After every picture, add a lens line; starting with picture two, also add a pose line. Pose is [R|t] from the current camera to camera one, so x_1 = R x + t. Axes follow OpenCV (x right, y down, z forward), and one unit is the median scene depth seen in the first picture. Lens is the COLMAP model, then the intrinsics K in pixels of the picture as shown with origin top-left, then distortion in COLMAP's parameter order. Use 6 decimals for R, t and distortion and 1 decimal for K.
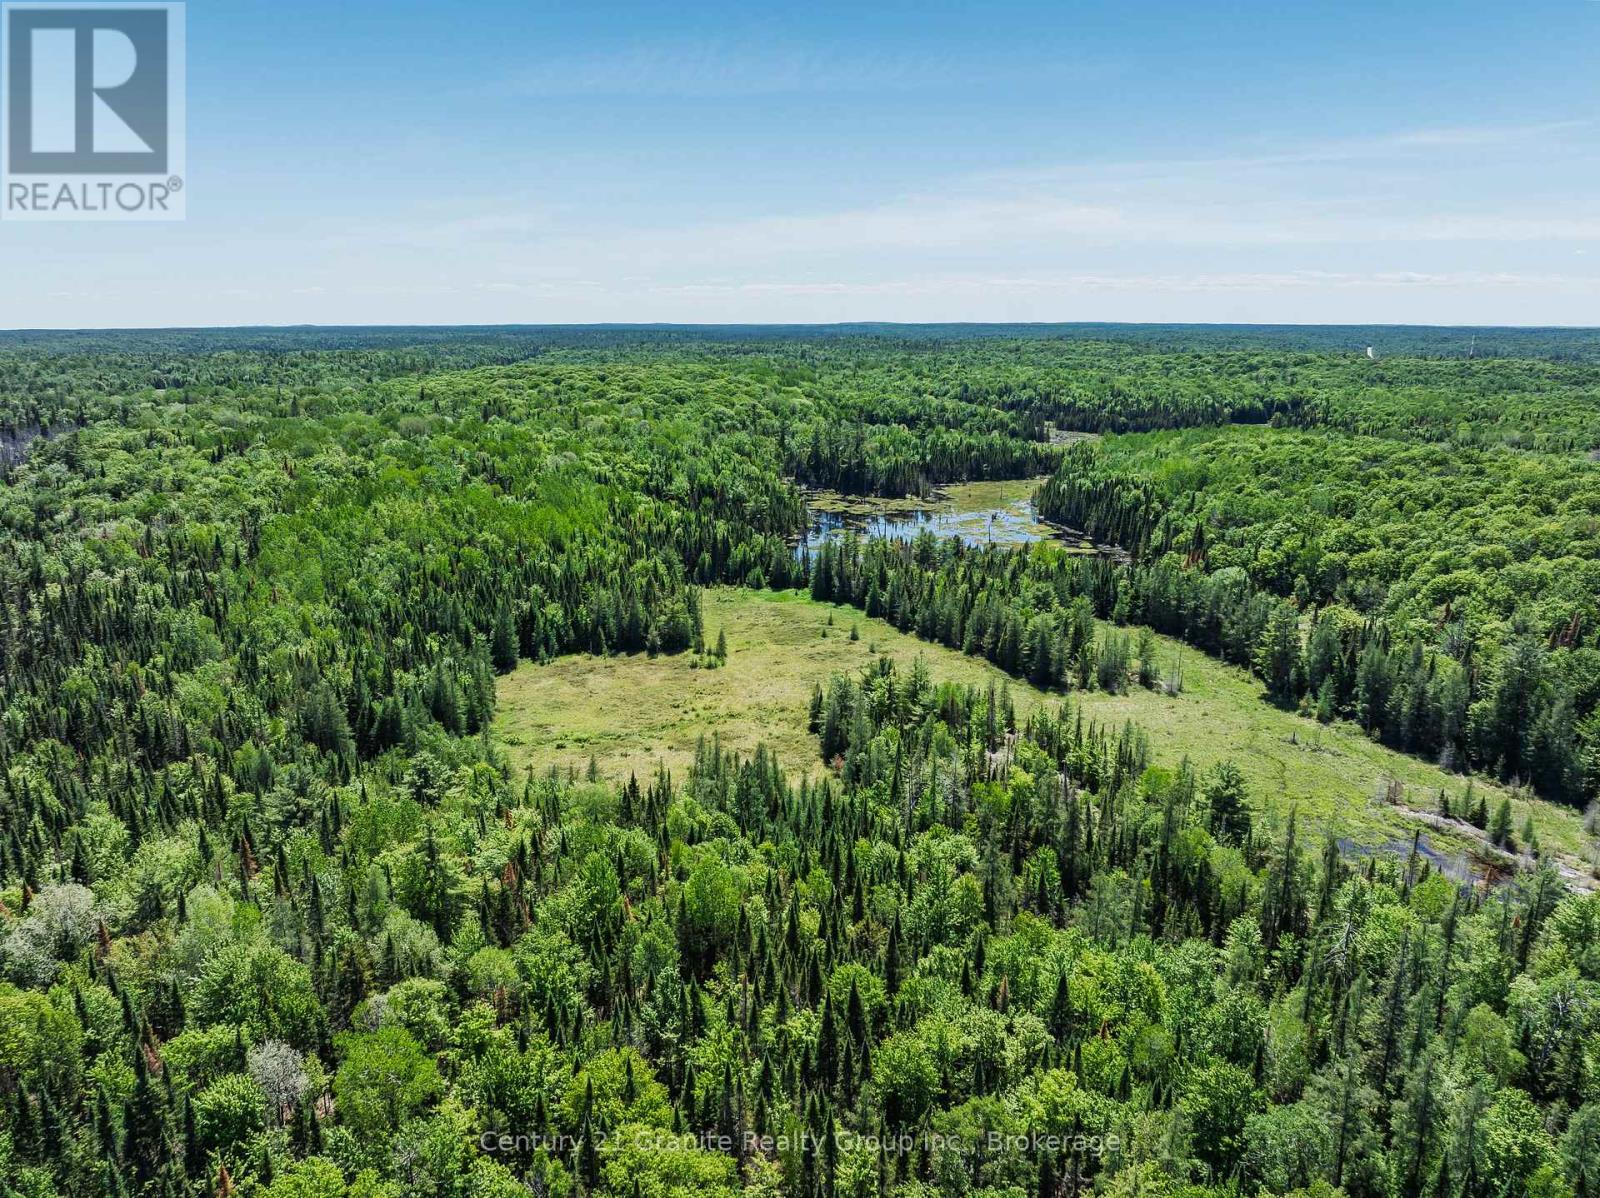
lens RADIAL K [[1125.4, 0, 803.4], [0, 1125.4, 657.3], [0, 0, 1]] dist [-0.047866, 0.008292]
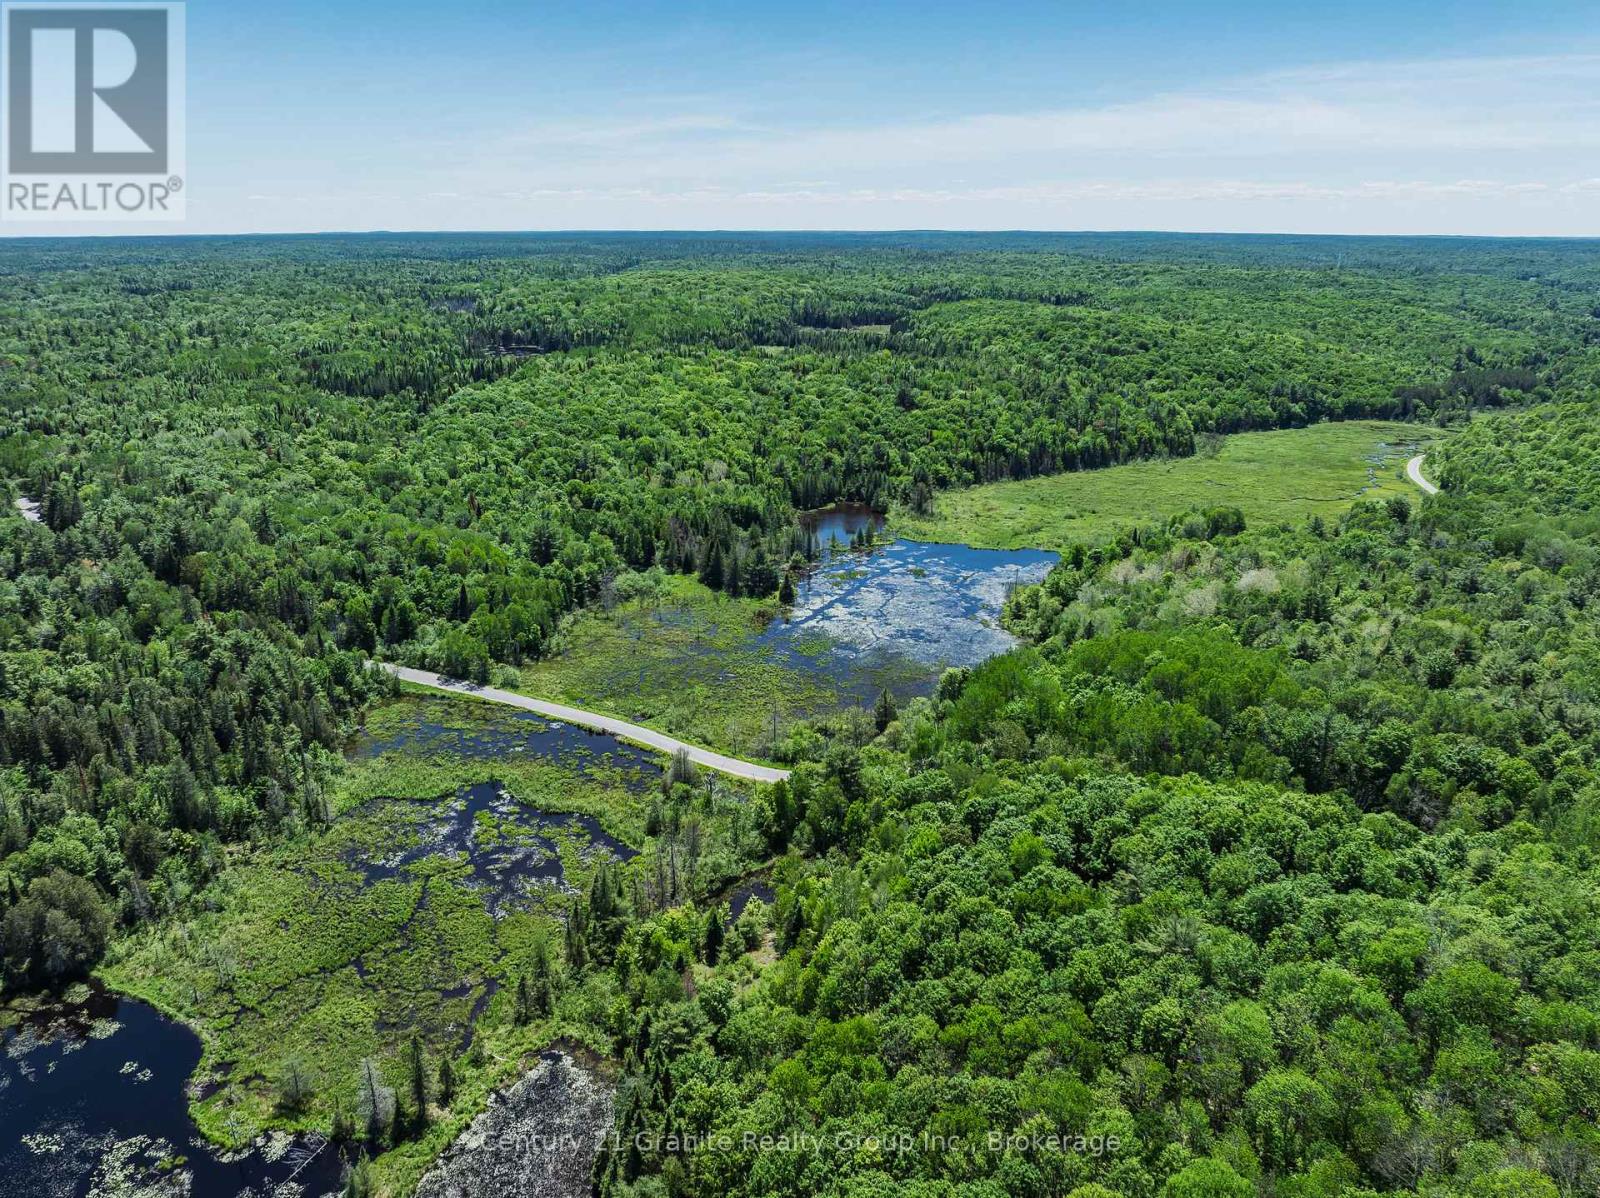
lens RADIAL K [[1141.8, 0, 800.0], [0, 1141.8, 599.0], [0, 0, 1]] dist [-0.031192, -0.005189]
pose [[0.998325, 0.021468, -0.053725, 0.081421], [-0.020115, 0.999470, 0.025607, 0.202445], [0.054246, -0.024483, 0.998227, -0.780135]]
